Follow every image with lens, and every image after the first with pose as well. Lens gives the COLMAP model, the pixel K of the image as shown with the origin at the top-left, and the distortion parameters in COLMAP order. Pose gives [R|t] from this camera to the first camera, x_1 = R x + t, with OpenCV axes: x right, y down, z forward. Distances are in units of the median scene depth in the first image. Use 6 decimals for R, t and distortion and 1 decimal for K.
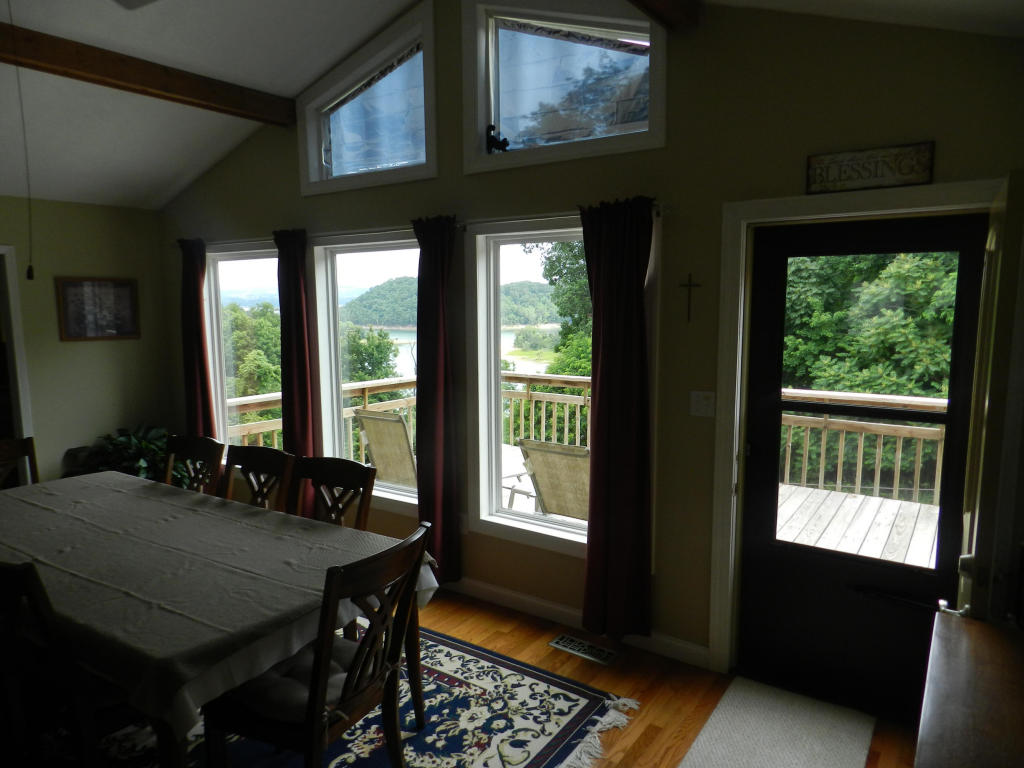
lens RADIAL K [[691.3, 0, 505.3], [0, 691.3, 387.0], [0, 0, 1]] dist [0.021450, -0.008468]
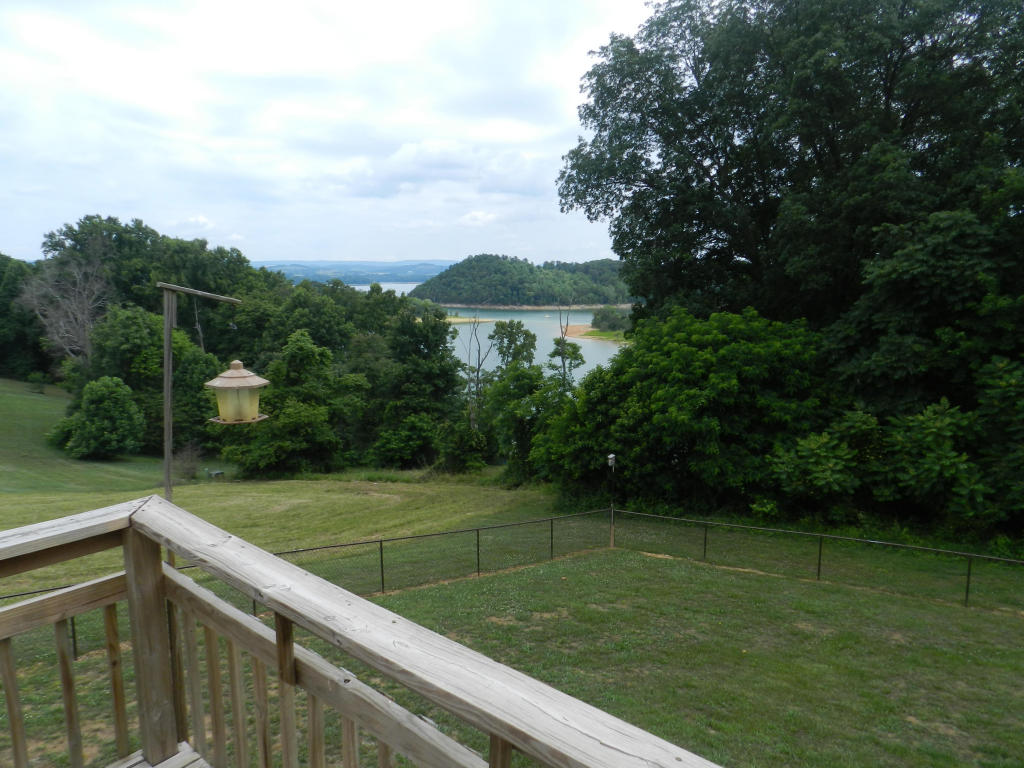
lens RADIAL K [[691.3, 0, 508.1], [0, 691.3, 381.8], [0, 0, 1]] dist [0.021450, -0.008468]
pose [[0.993926, 0.022420, -0.107741, 0.029835], [-0.019949, 0.999514, 0.023953, -0.020485], [0.108226, -0.021659, 0.993890, 0.186769]]
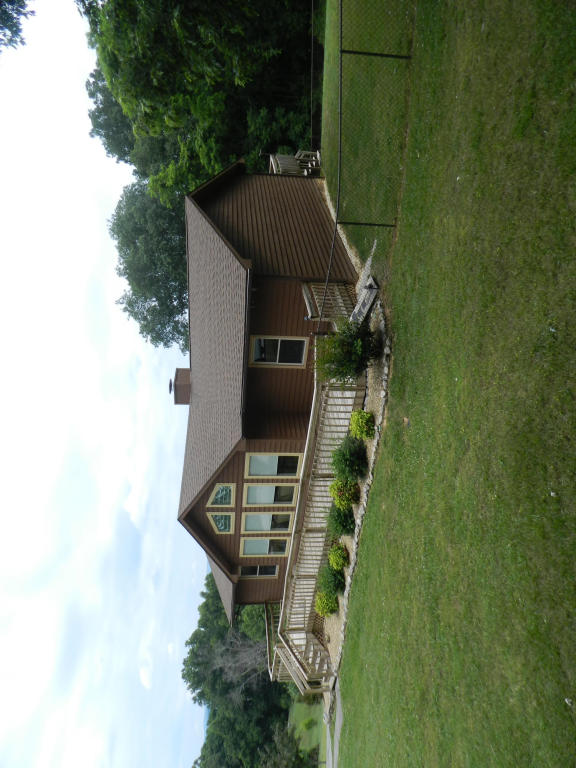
lens RADIAL K [[518.5, 0, 283.7], [0, 518.5, 386.3], [0, 0, 1]] dist [0.021450, -0.008468]
pose [[0.032318, -0.999240, -0.021778, -0.067911], [0.999396, 0.032586, -0.012049, 0.048605], [0.012750, -0.021376, 0.999690, -0.623718]]
